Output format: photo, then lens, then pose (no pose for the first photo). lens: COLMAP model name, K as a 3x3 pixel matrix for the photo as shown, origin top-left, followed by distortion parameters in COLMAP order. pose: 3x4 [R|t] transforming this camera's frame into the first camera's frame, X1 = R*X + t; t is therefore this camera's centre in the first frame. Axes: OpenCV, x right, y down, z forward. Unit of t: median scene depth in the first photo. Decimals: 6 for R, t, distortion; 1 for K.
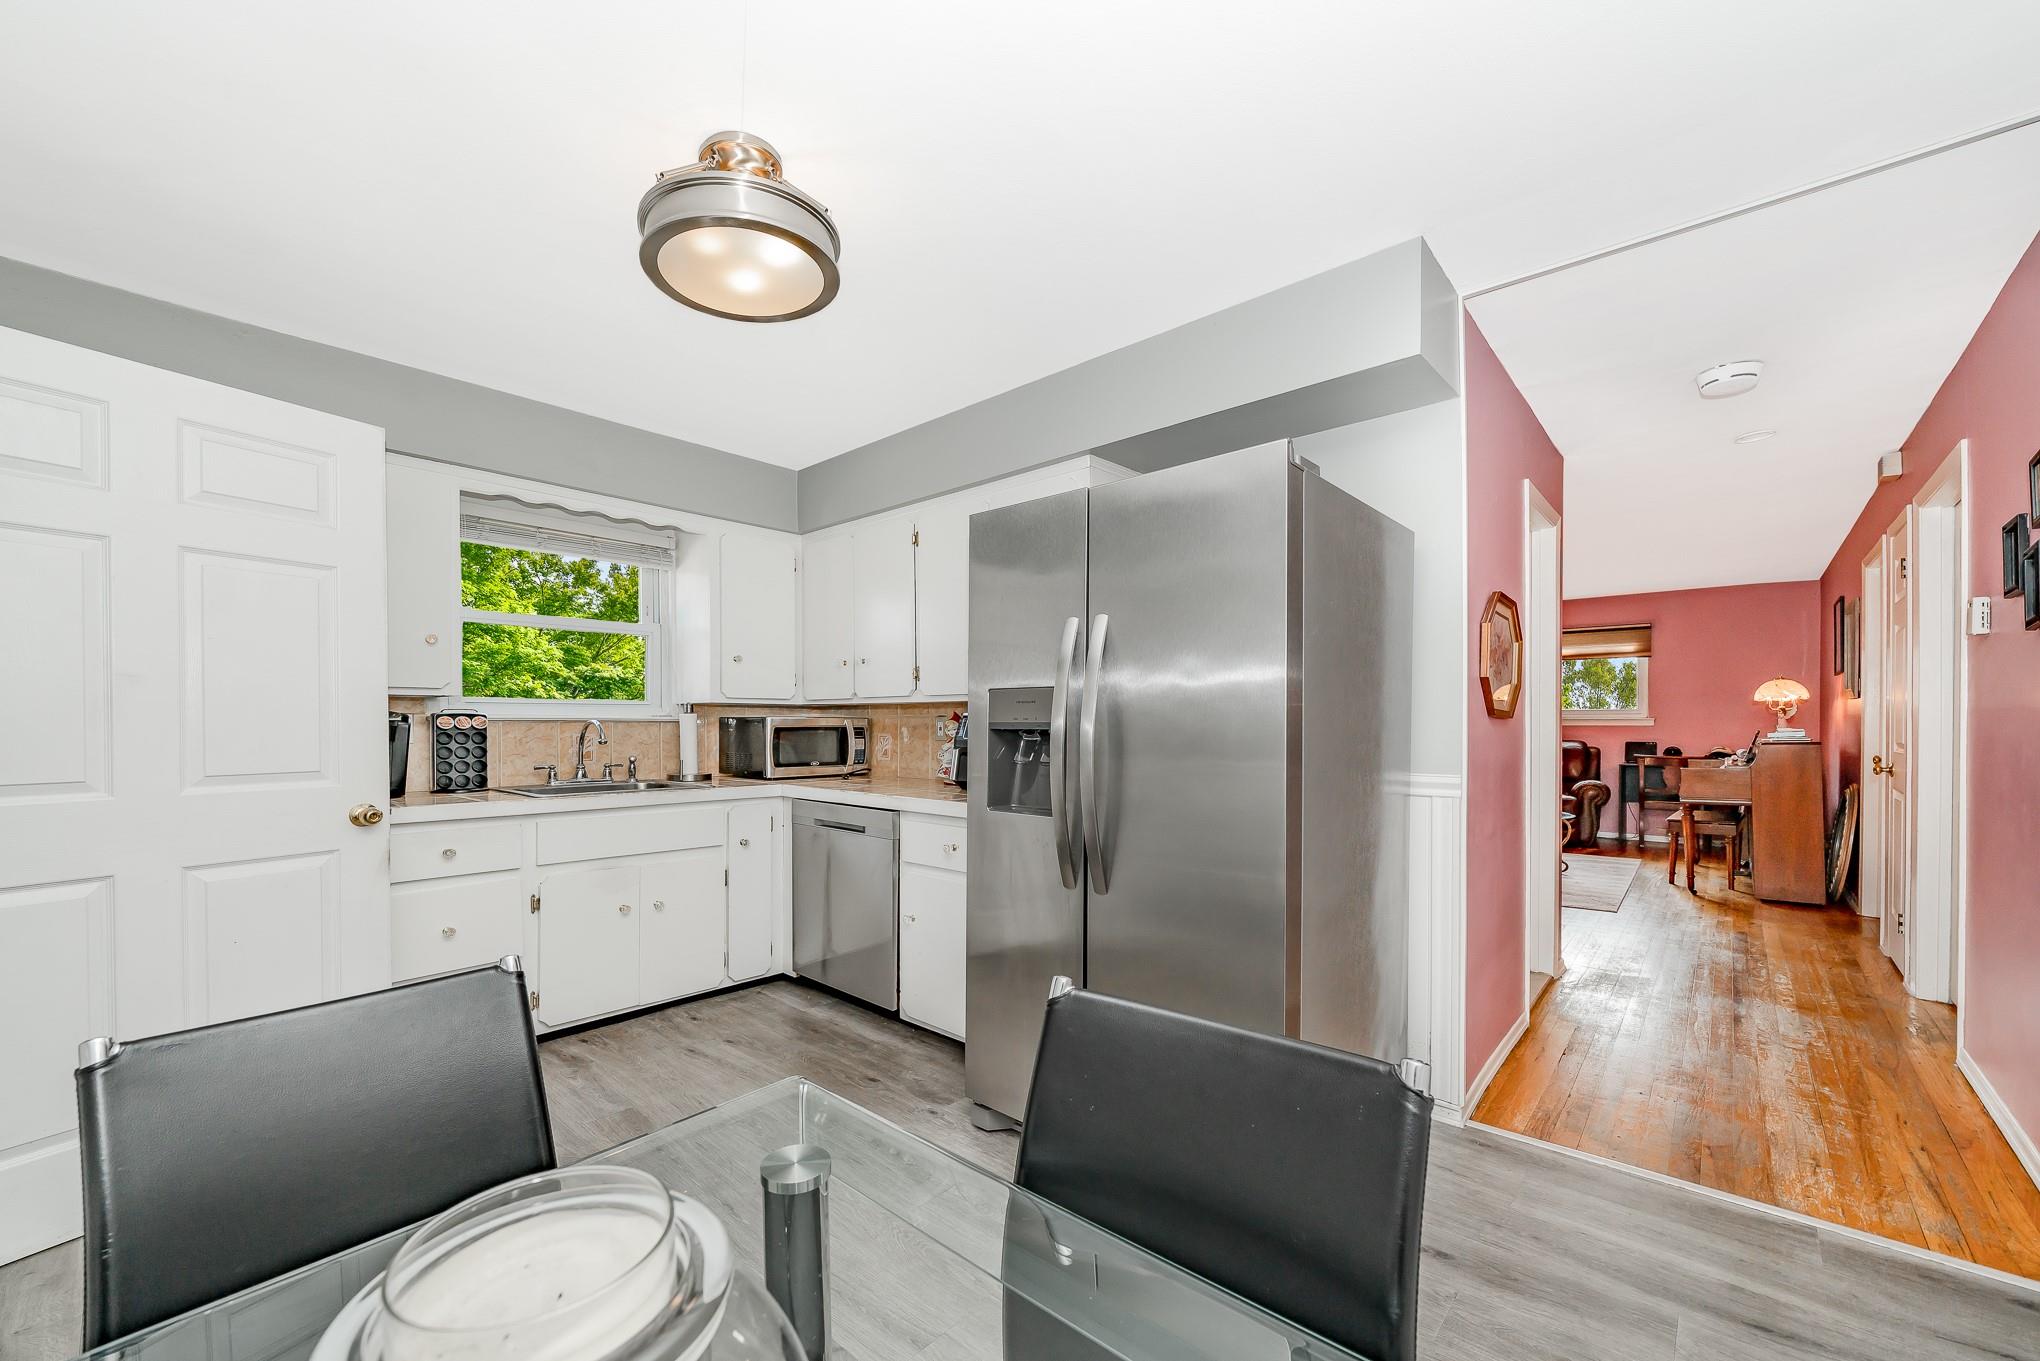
lens RADIAL K [[772.3, 0, 982.8], [0, 772.3, 726.9], [0, 0, 1]] dist [0.001940, 0.000116]
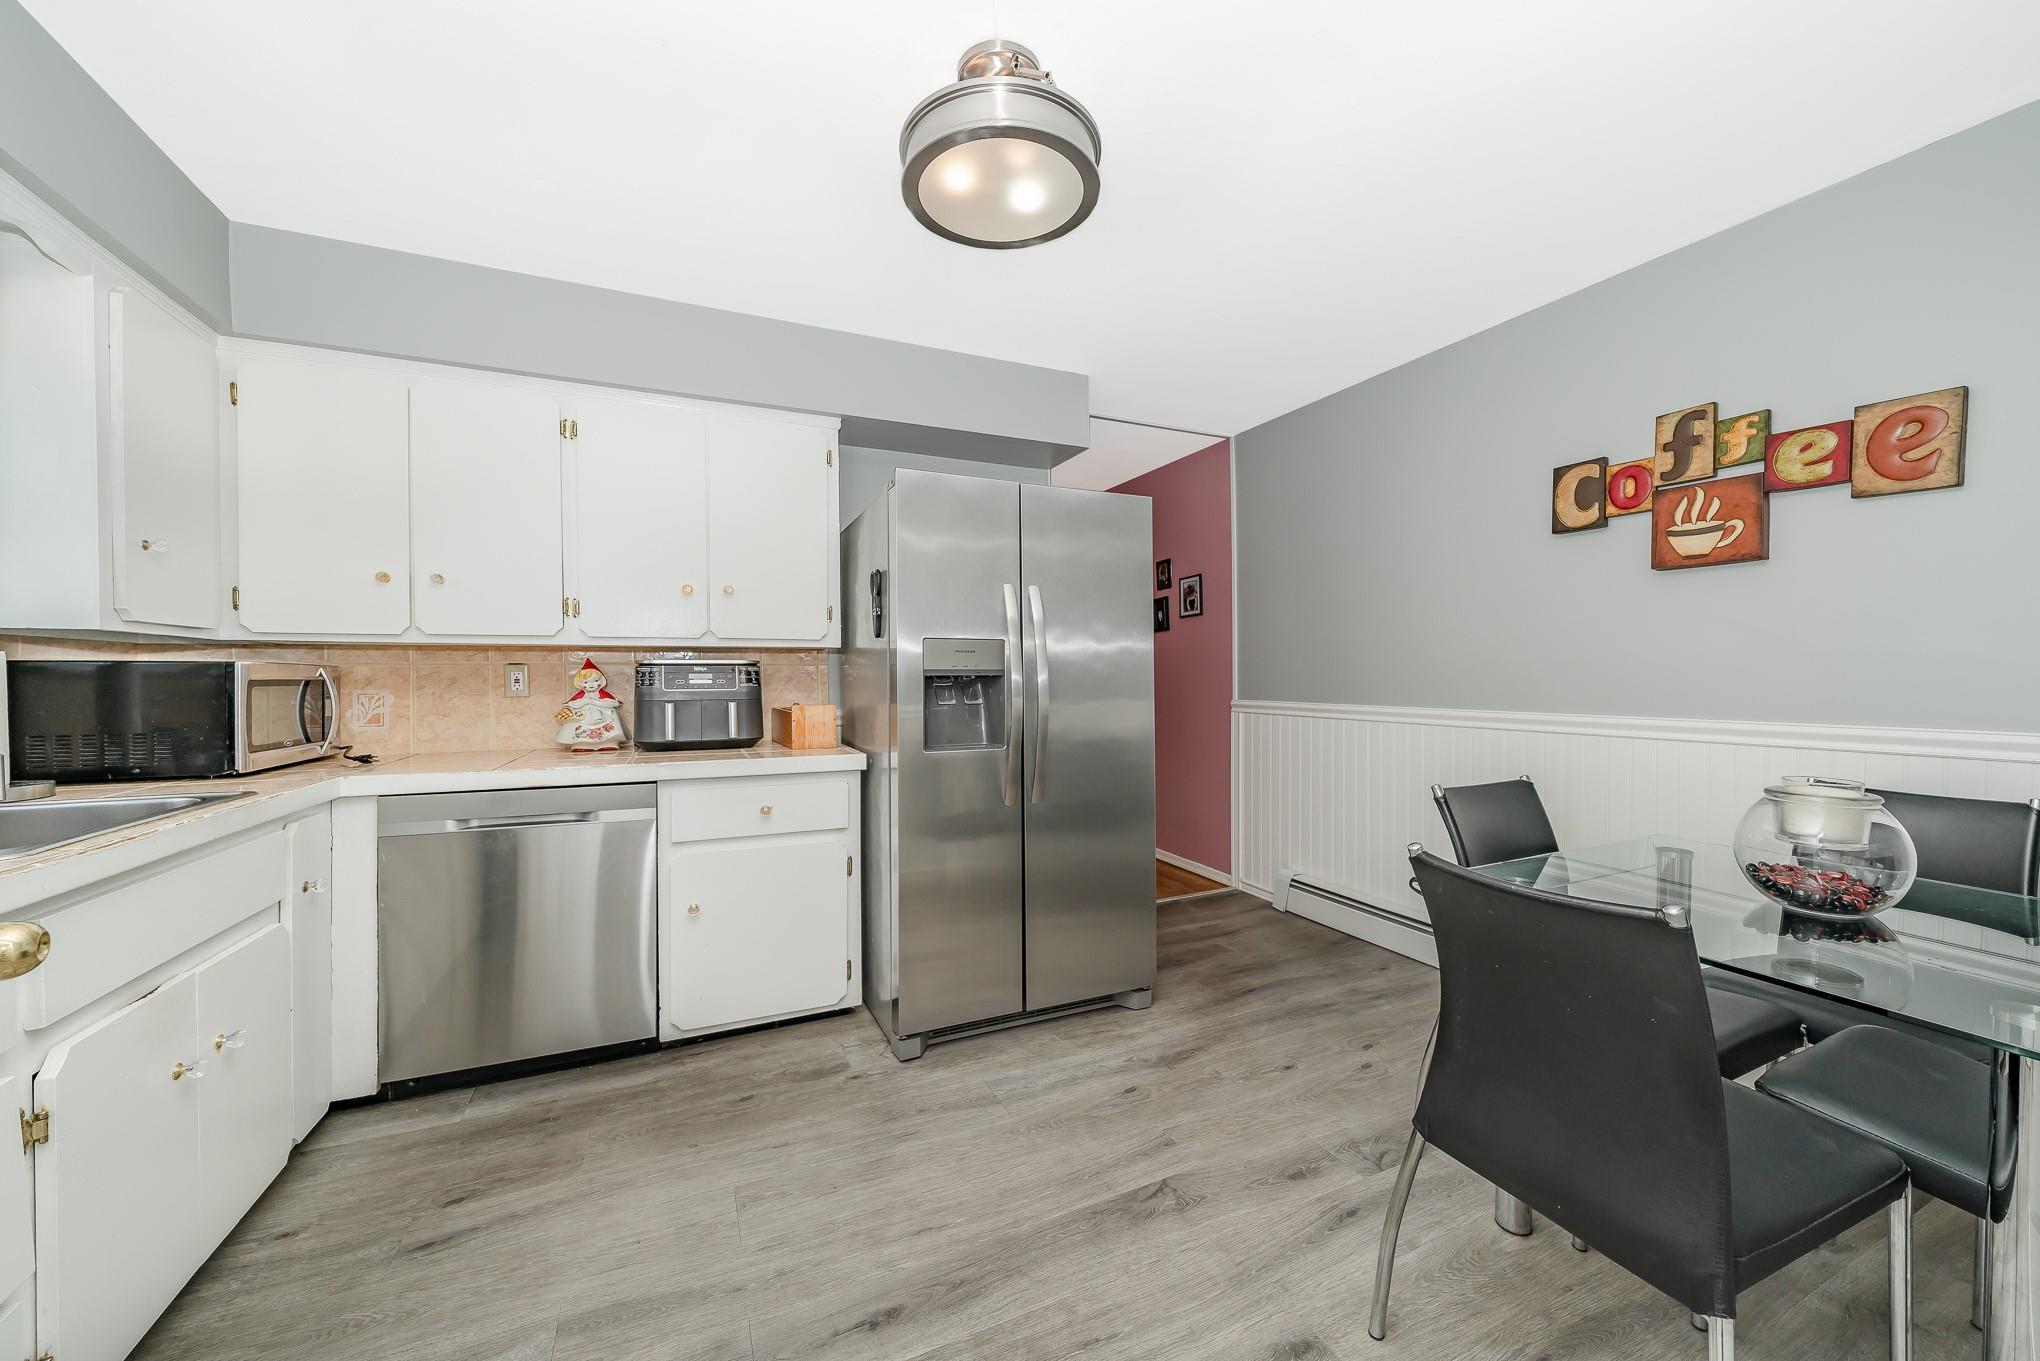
lens RADIAL K [[737.4, 0, 1017.1], [0, 737.4, 676.9], [0, 0, 1]] dist [0.001121, -0.000269]
pose [[0.404958, -0.009634, 0.914285, -0.567252], [0.009469, 0.999935, 0.006343, -0.000870], [-0.914286, 0.006089, 0.405022, 0.307282]]
